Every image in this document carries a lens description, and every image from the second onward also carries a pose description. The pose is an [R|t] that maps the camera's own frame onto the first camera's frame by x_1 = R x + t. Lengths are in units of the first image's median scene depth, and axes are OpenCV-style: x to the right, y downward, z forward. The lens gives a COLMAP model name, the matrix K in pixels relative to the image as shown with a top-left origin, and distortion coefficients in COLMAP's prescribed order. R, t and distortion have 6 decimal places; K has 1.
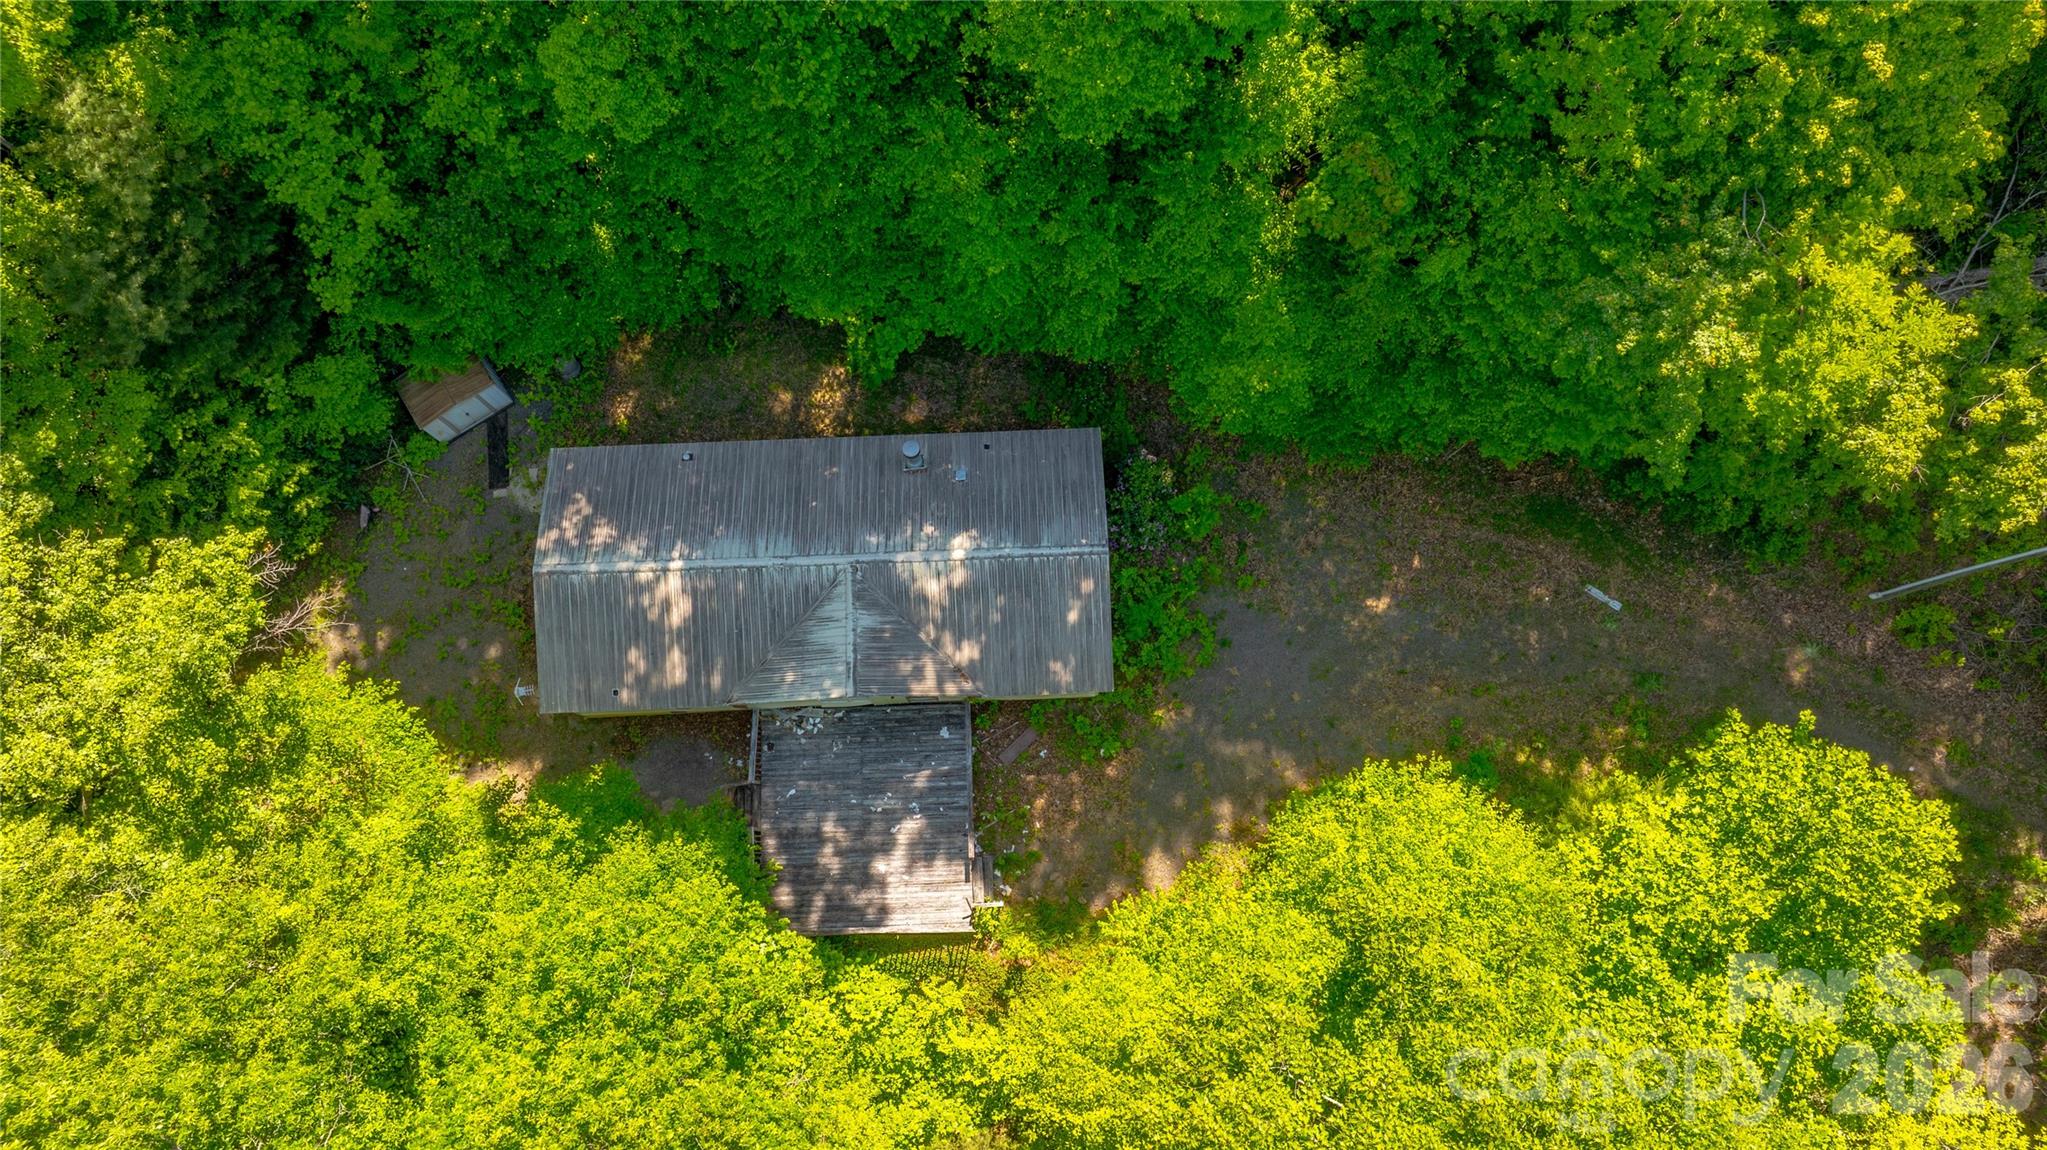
lens RADIAL K [[1443.1, 0, 1035.6], [0, 1443.1, 559.7], [0, 0, 1]] dist [-0.010190, -0.031655]
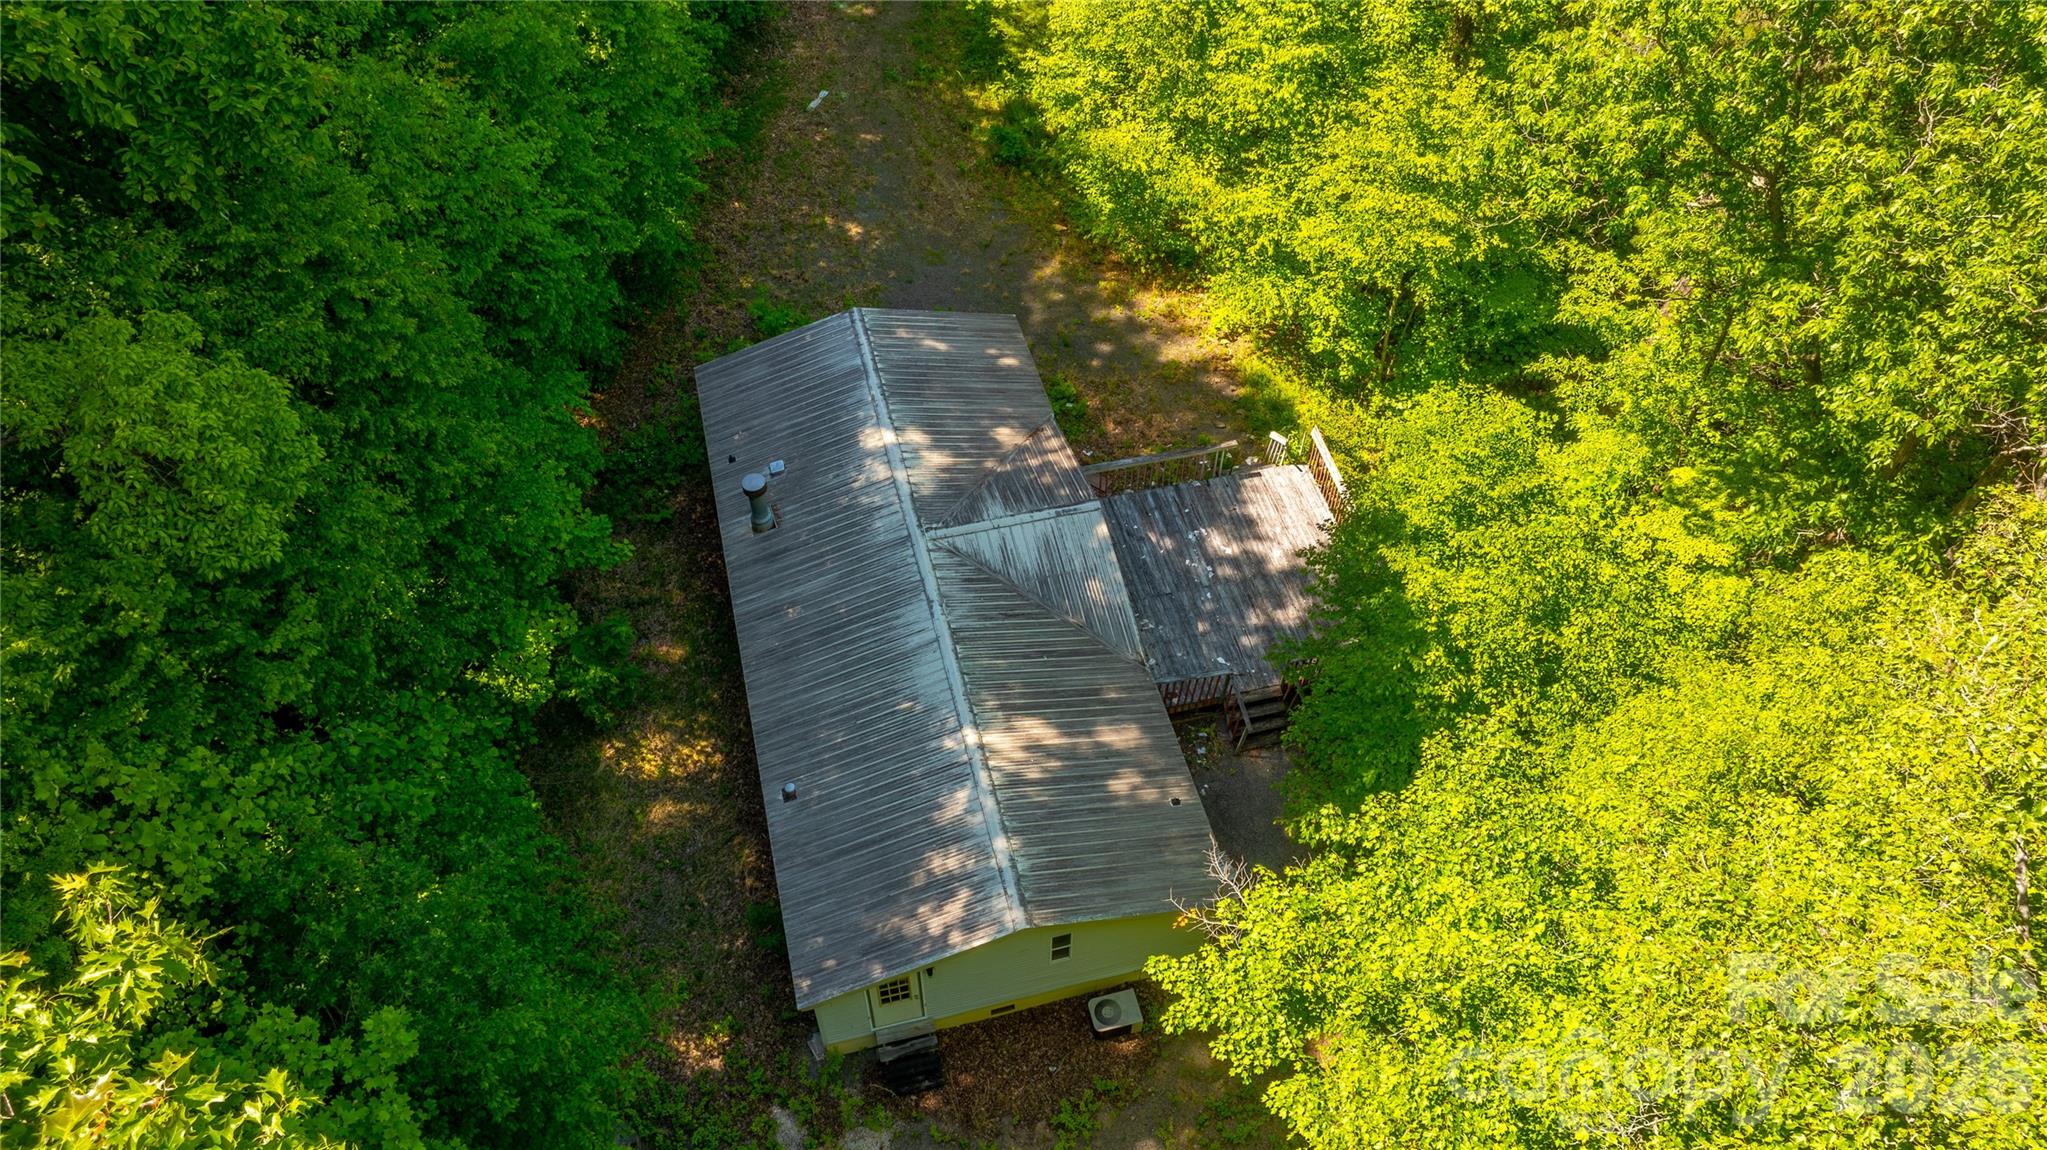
lens RADIAL K [[1443.1, 0, 1035.6], [0, 1443.1, 559.7], [0, 0, 1]] dist [-0.010190, -0.031655]
pose [[-0.218877, -0.742133, 0.633508, -0.601376], [0.951760, -0.019288, 0.306238, -0.163661], [-0.215050, 0.669975, 0.710554, 0.482125]]
